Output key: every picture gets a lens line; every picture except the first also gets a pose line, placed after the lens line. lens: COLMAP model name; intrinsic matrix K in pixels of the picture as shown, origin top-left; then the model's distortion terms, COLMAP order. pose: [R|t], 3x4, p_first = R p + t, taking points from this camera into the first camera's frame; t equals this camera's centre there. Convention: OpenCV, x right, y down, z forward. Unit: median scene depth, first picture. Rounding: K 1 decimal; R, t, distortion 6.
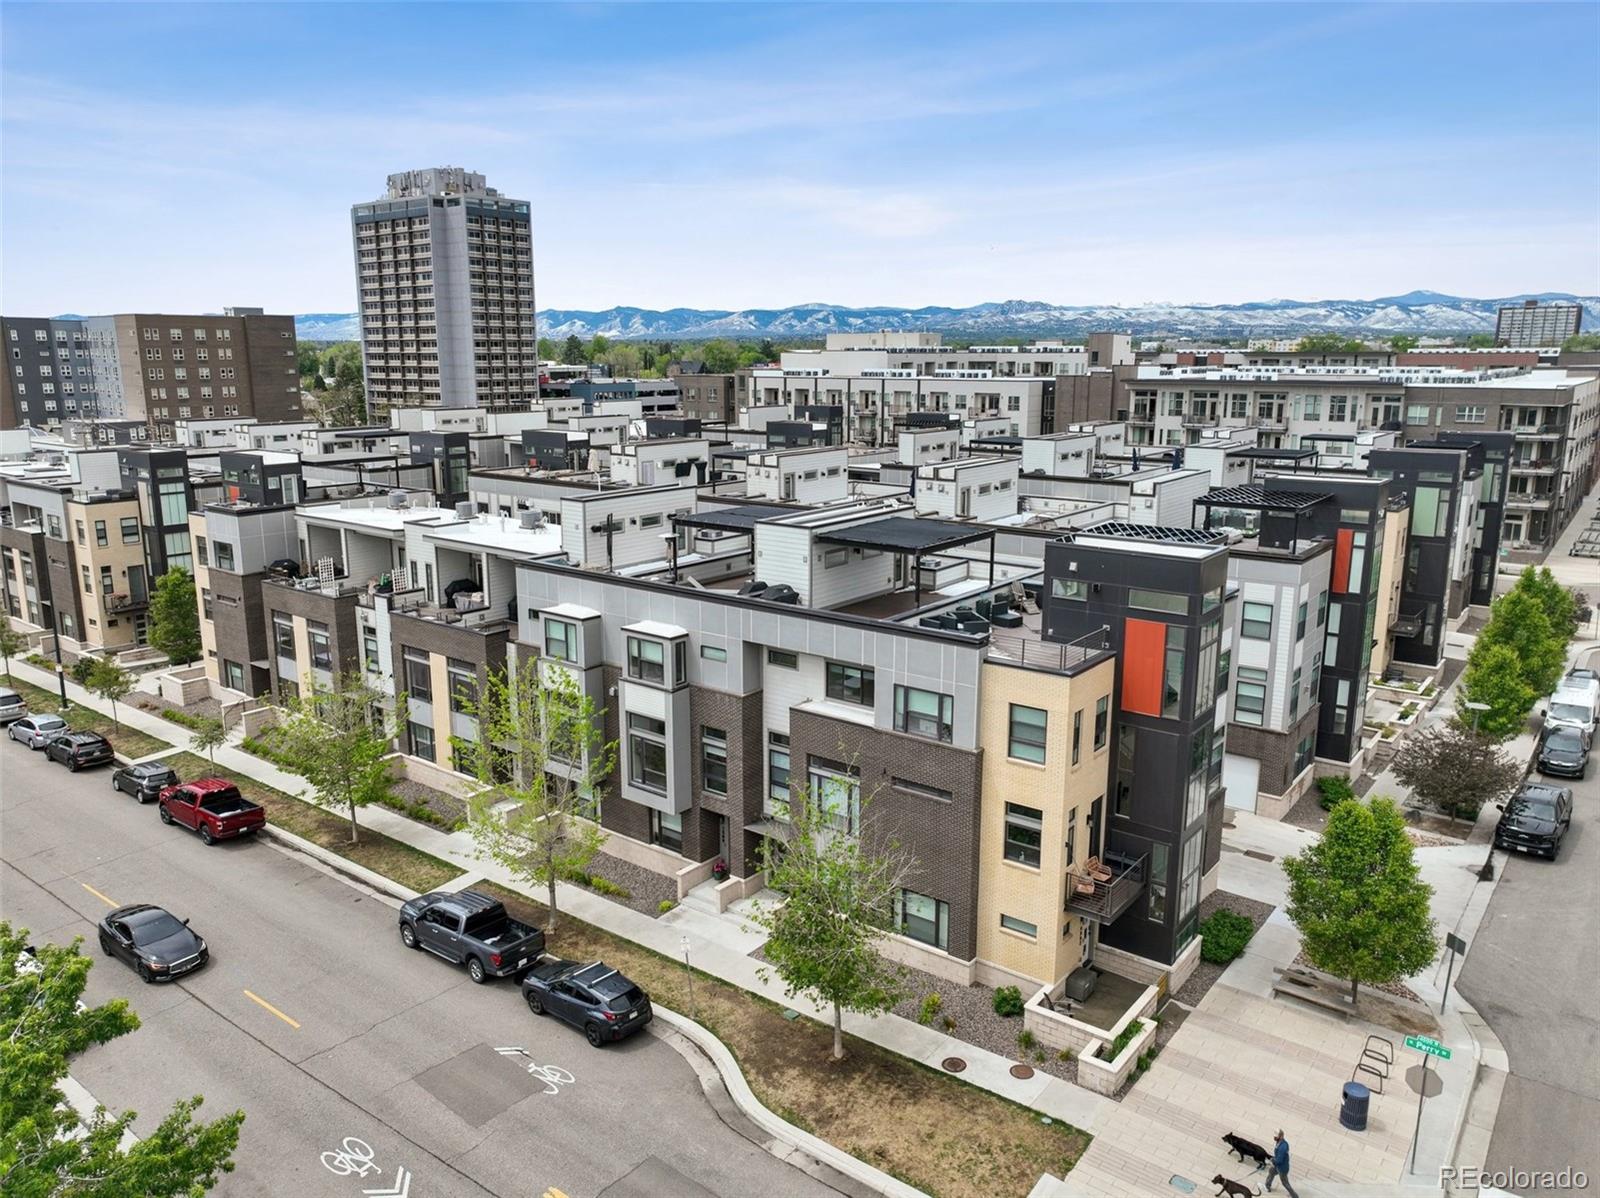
lens RADIAL K [[1129.5, 0, 813.7], [0, 1129.5, 603.7], [0, 0, 1]] dist [-0.000117, 0.009125]
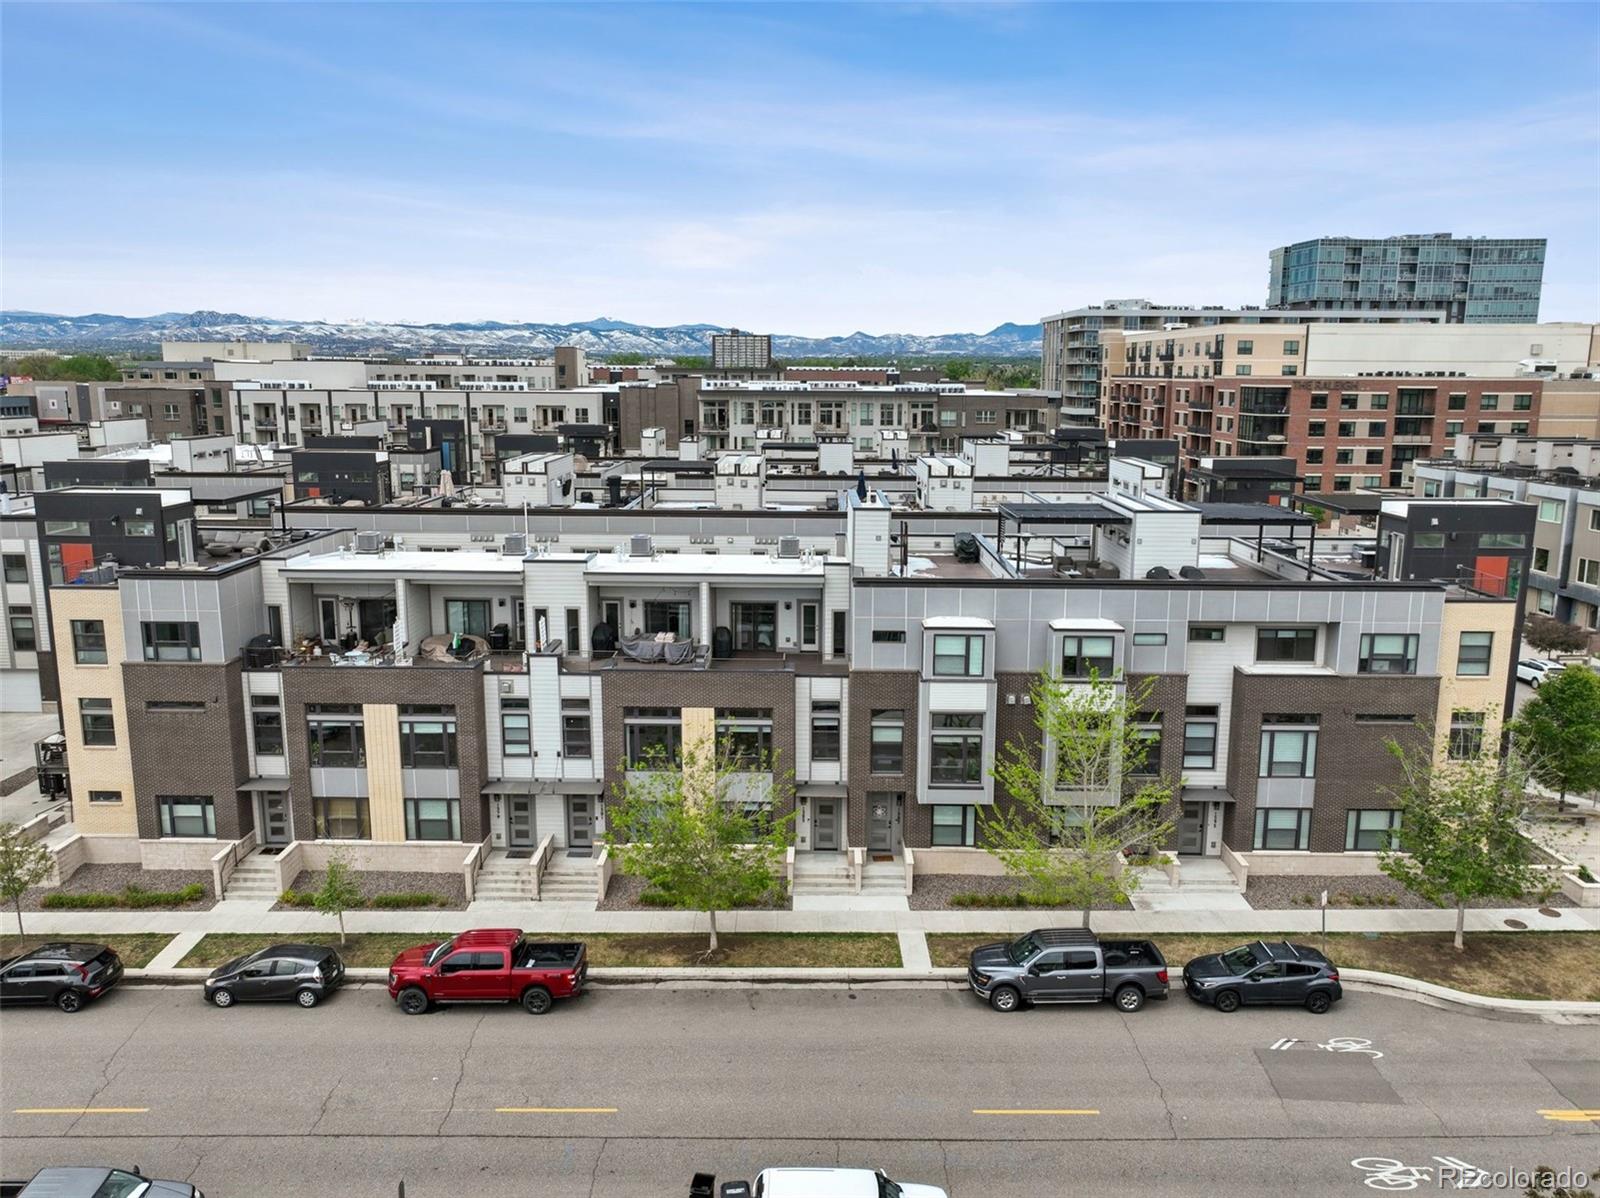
lens RADIAL K [[1129.5, 0, 802.7], [0, 1129.5, 586.6], [0, 0, 1]] dist [-0.000117, 0.009125]
pose [[0.795265, -0.105333, 0.597041, -0.310624], [0.123152, 0.992327, 0.011032, -0.017828], [-0.593622, 0.064753, 0.802135, 0.115285]]
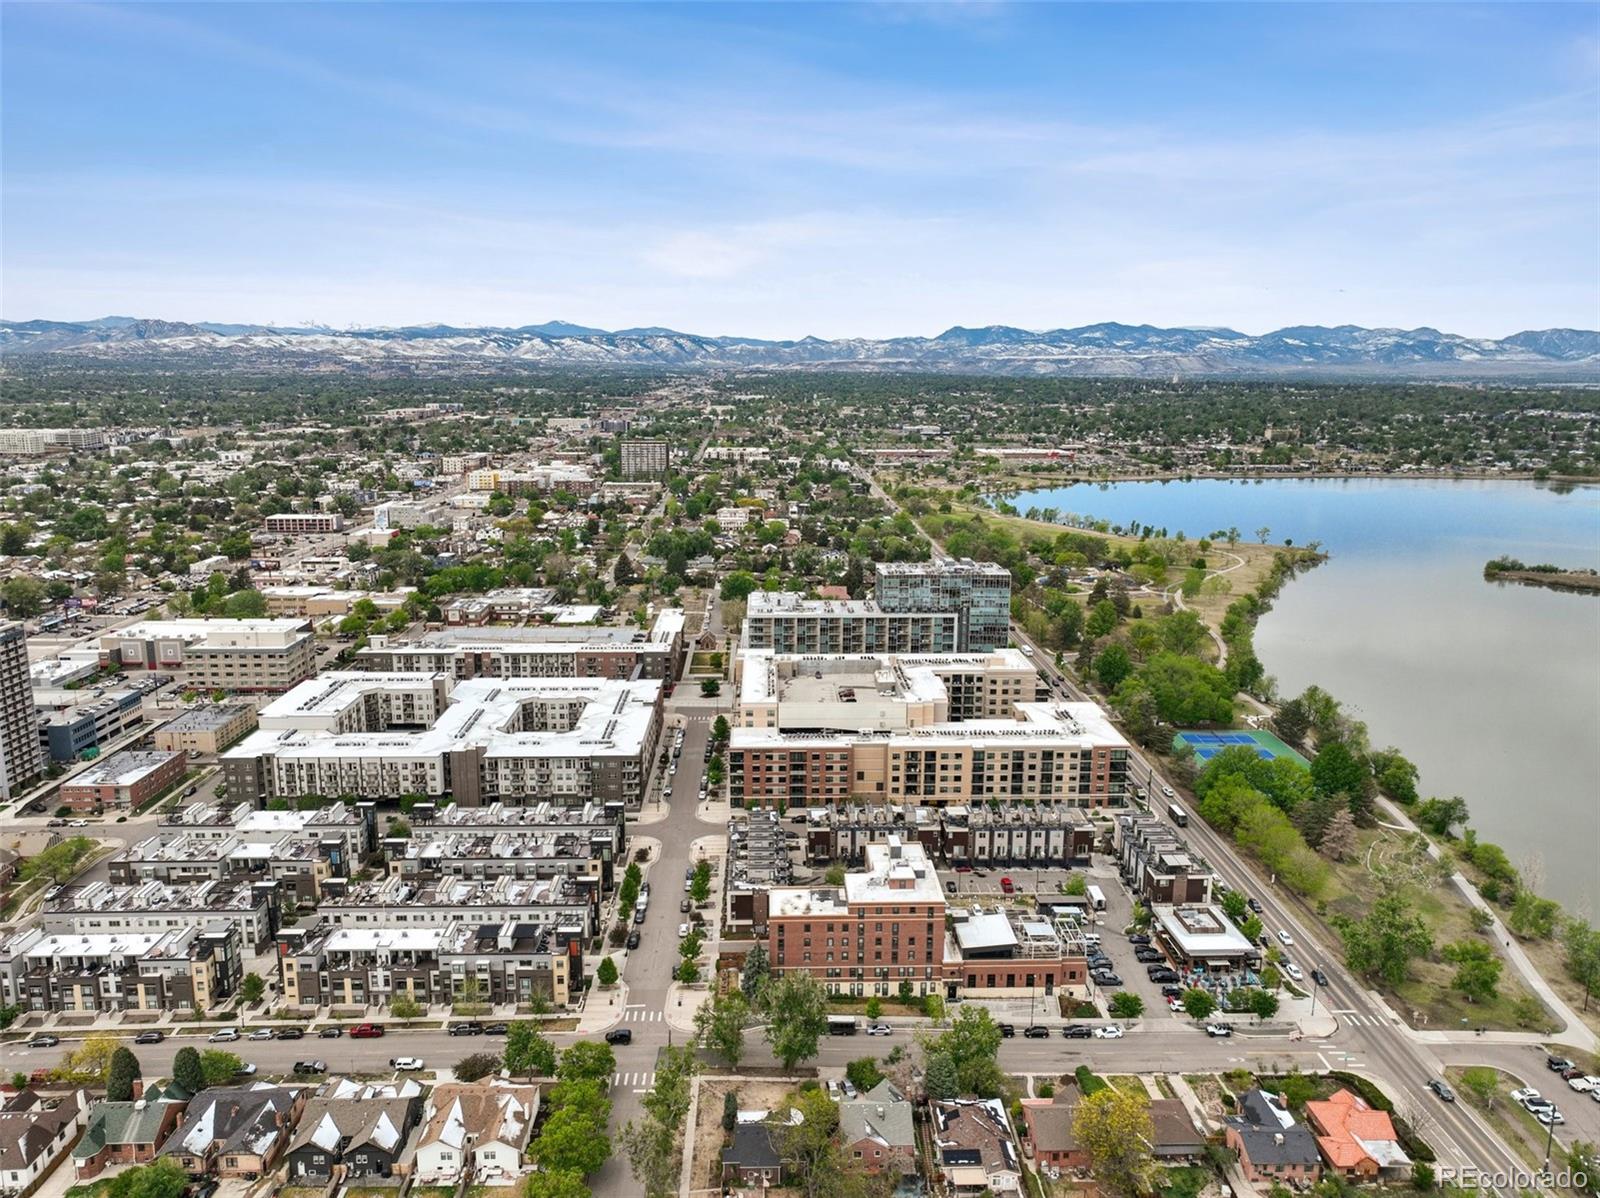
lens RADIAL K [[1129.5, 0, 813.6], [0, 1129.5, 604.5], [0, 0, 1]] dist [-0.000117, 0.009125]
pose [[0.767489, -0.123172, 0.629118, -0.692797], [0.126955, 0.991135, 0.039171, -0.551097], [-0.628365, 0.049807, 0.776322, -1.393595]]
